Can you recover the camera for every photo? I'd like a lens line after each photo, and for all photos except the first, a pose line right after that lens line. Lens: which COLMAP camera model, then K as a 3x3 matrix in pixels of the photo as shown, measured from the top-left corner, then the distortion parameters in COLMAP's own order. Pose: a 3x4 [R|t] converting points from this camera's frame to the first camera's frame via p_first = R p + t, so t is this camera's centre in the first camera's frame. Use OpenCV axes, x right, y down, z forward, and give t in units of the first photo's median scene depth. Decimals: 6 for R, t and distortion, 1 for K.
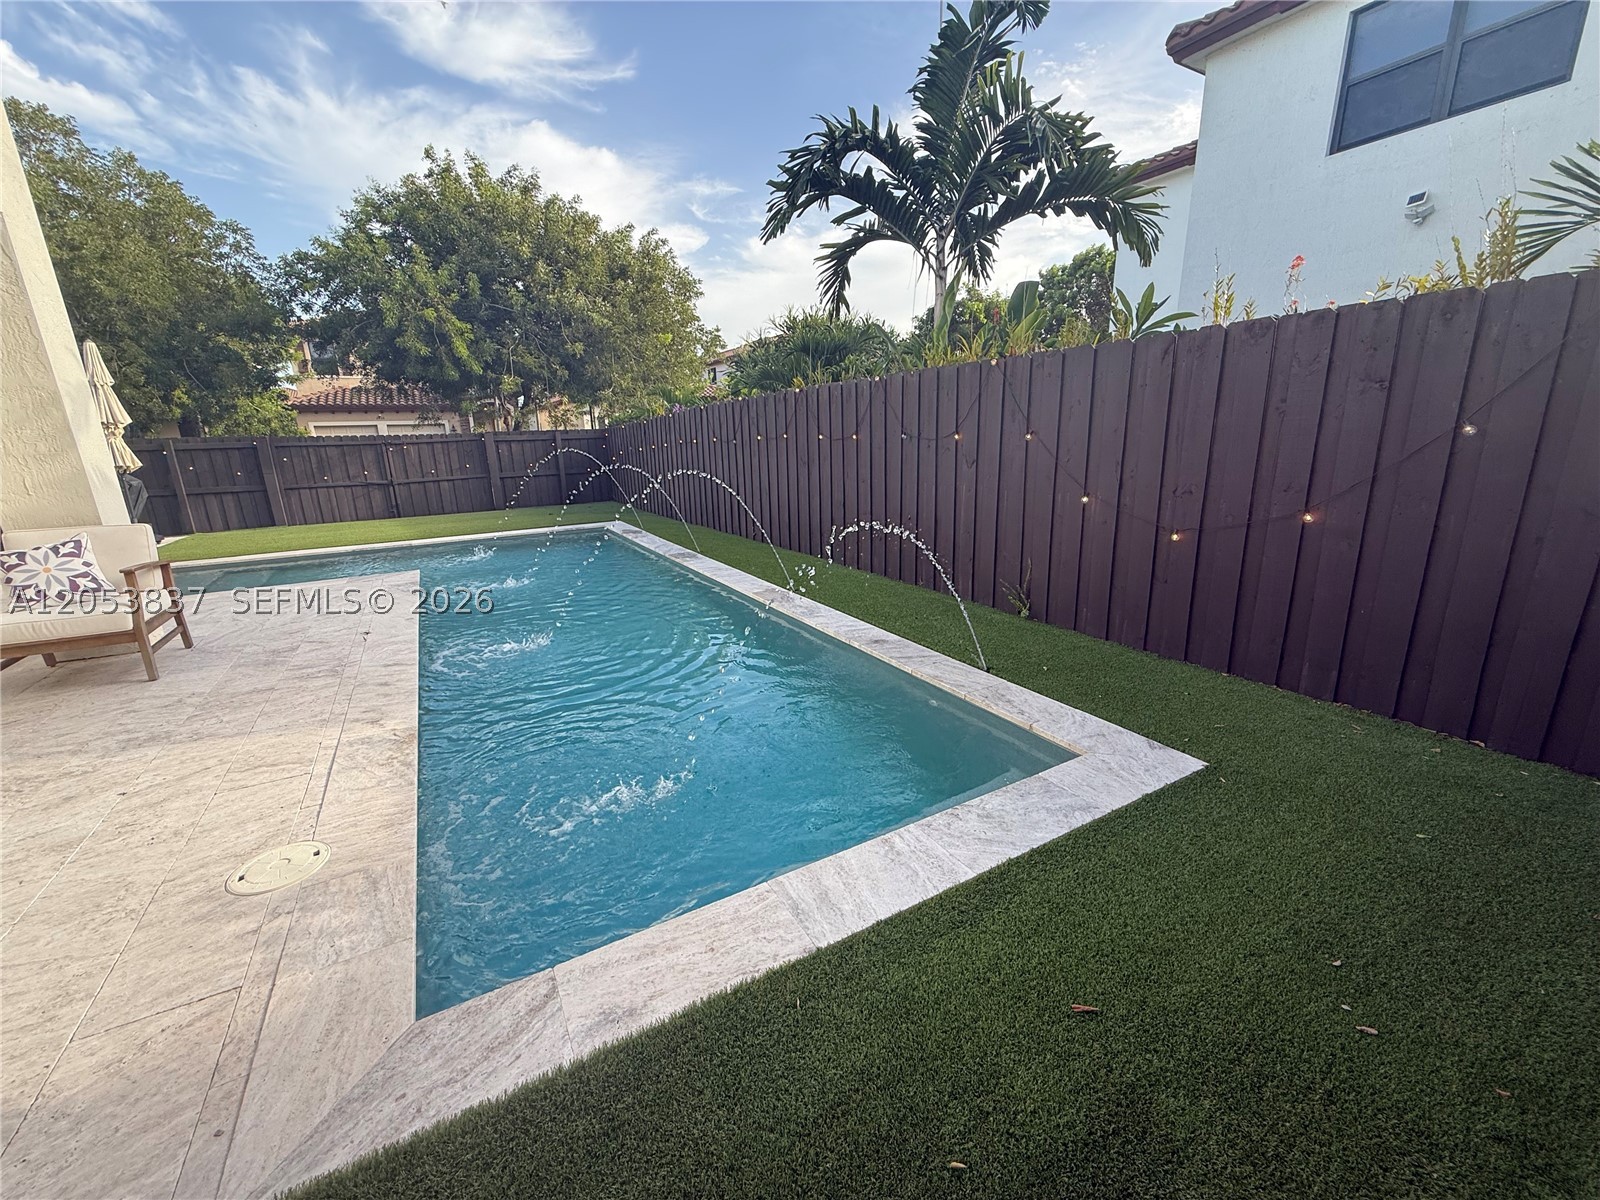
lens RADIAL K [[637.7, 0, 806.3], [0, 637.7, 603.6], [0, 0, 1]] dist [-0.001309, 0.000548]
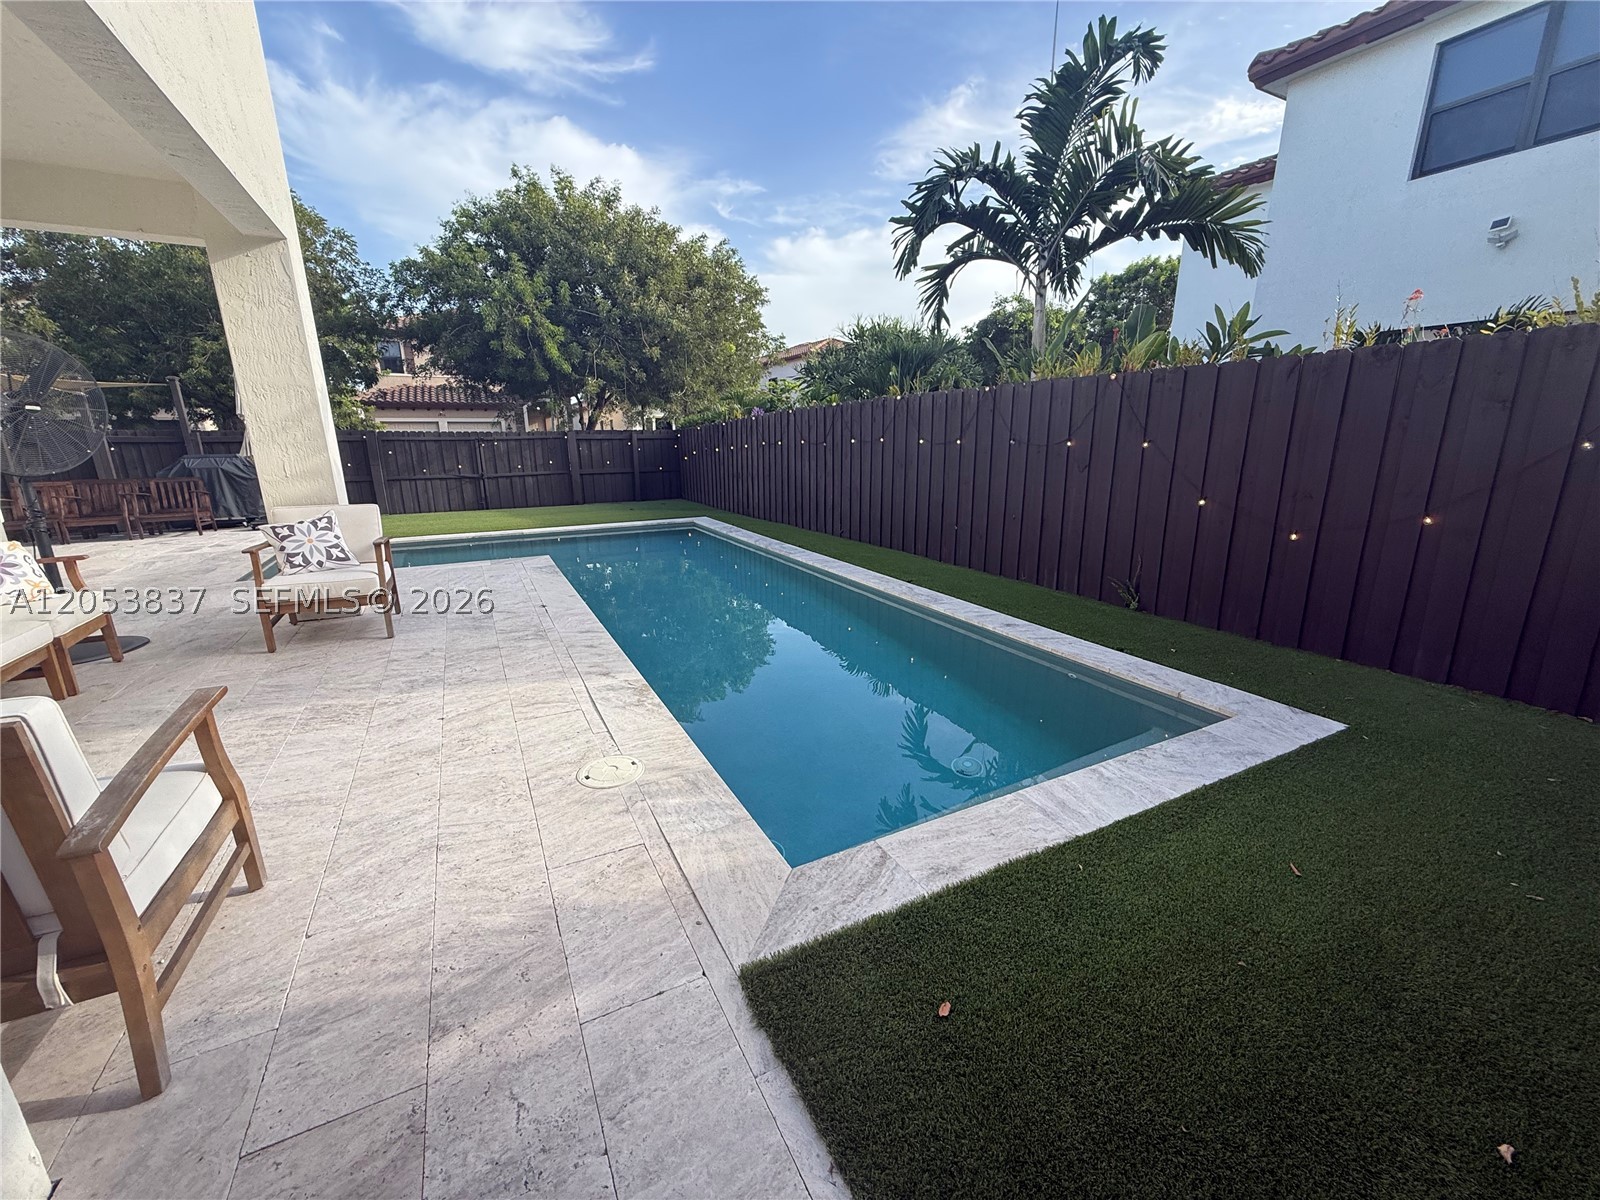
lens RADIAL K [[637.7, 0, 806.1], [0, 637.7, 603.3], [0, 0, 1]] dist [-0.001309, 0.000548]
pose [[0.998950, 0.028608, -0.035781, -0.146995], [-0.028843, 0.999565, -0.006094, 0.027823], [0.035591, 0.007120, 0.999341, -0.092350]]
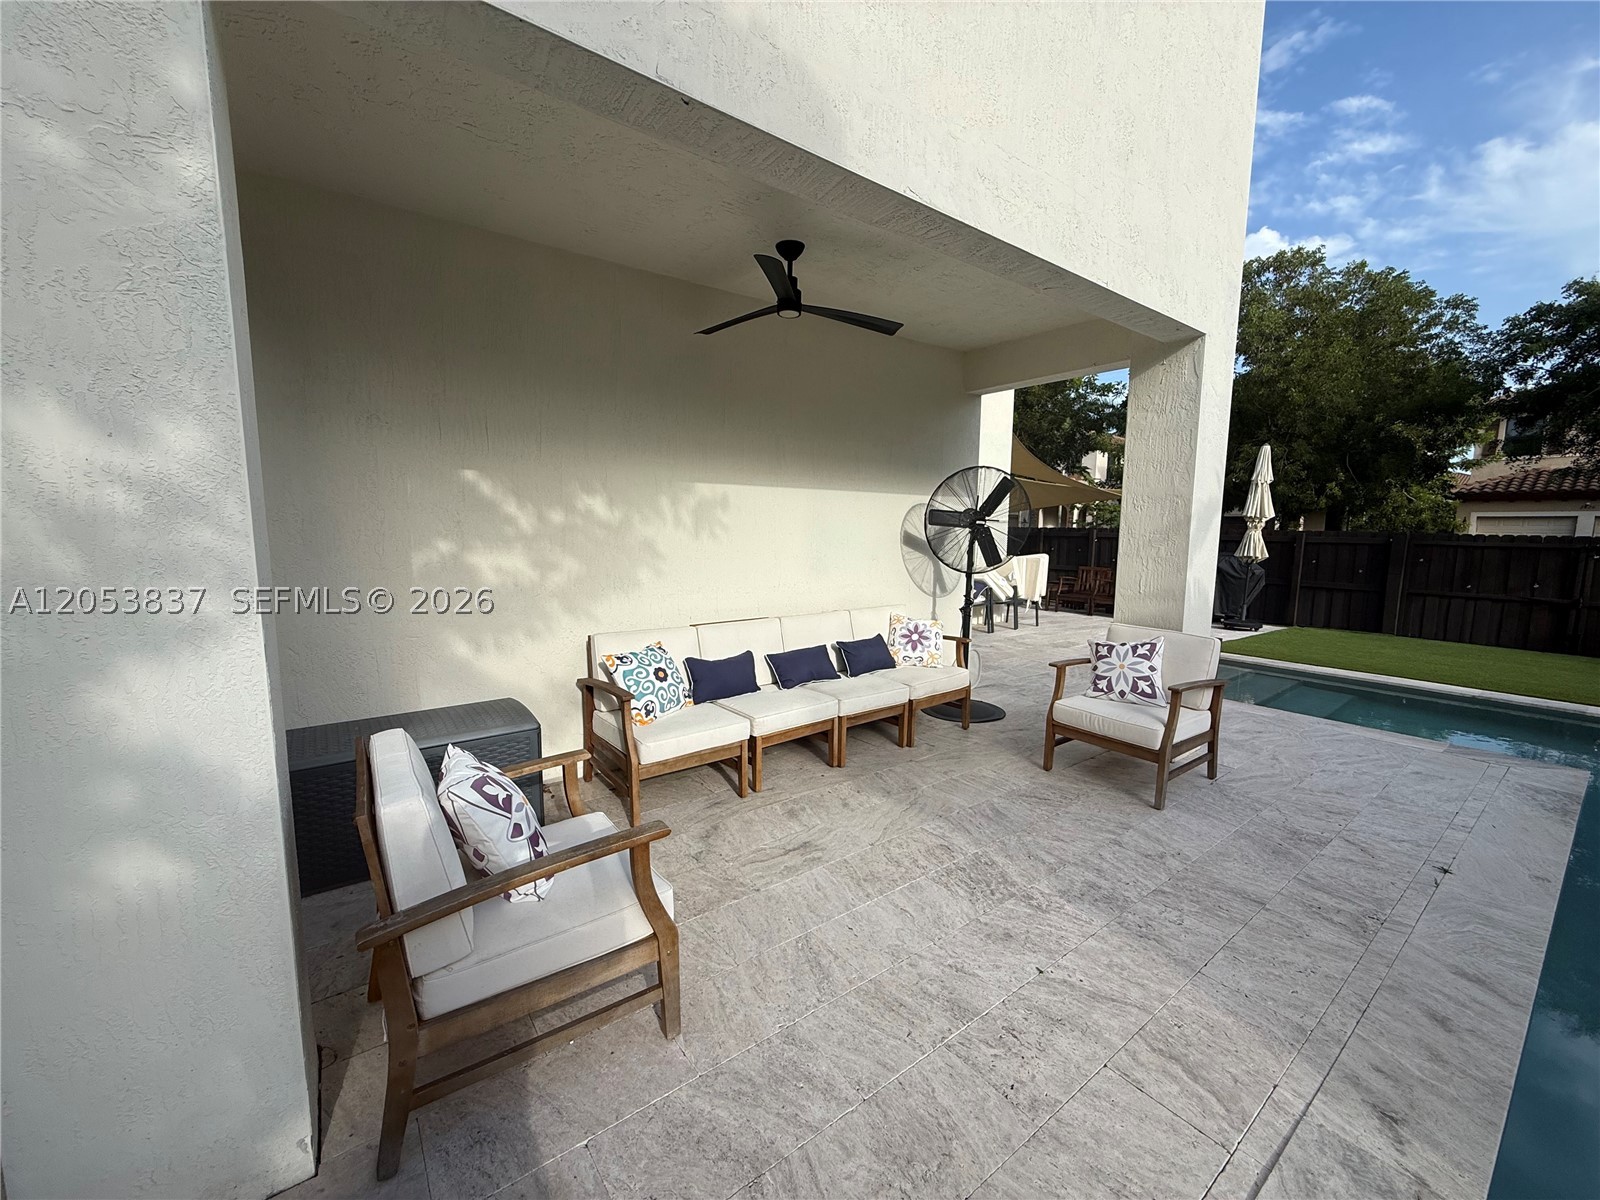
lens RADIAL K [[637.7, 0, 787.0], [0, 637.7, 593.8], [0, 0, 1]] dist [-0.001309, 0.000548]
pose [[0.108028, 0.134286, -0.985037, -0.150654], [-0.272948, 0.956765, 0.100498, -0.078125], [0.955944, 0.258007, 0.140011, 0.189943]]
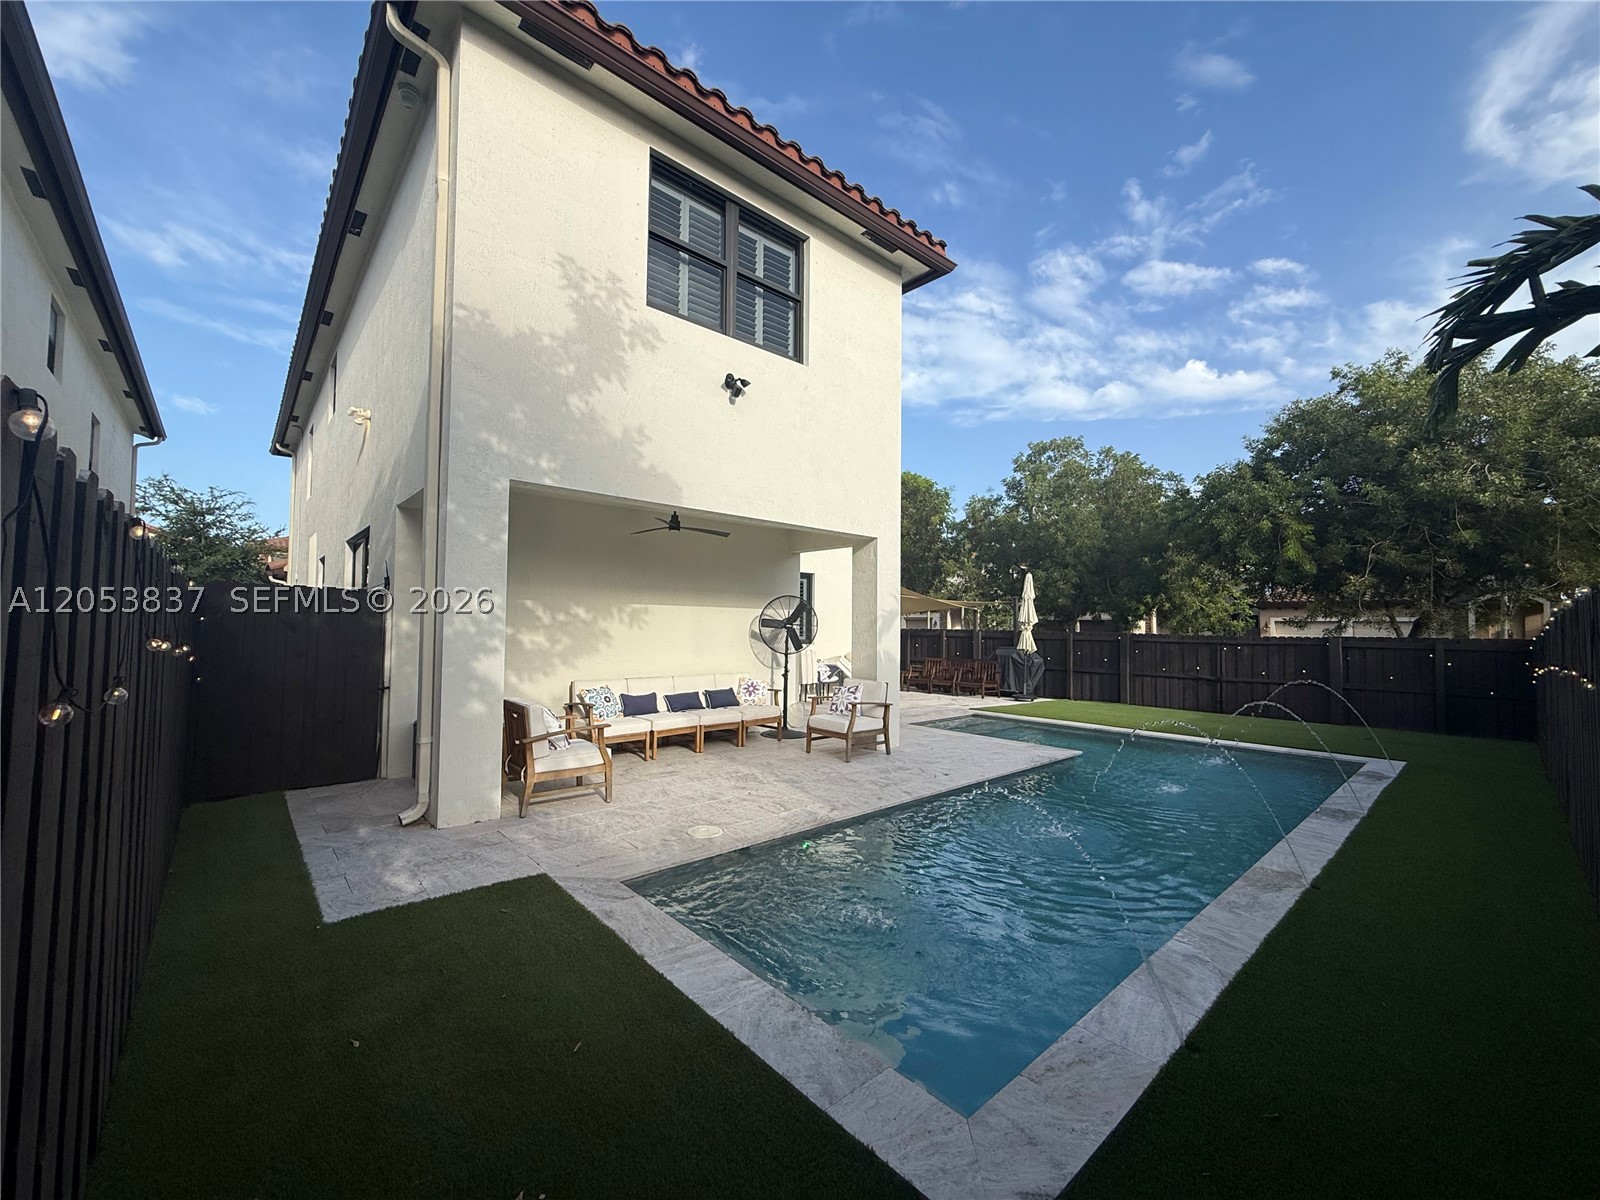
lens RADIAL K [[637.7, 0, 789.9], [0, 637.7, 595.2], [0, 0, 1]] dist [-0.001309, 0.000548]
pose [[0.195651, -0.018125, -0.980506, 0.530581], [-0.276874, 0.958133, -0.072959, -0.111364], [0.940777, 0.285751, 0.182441, 0.230722]]
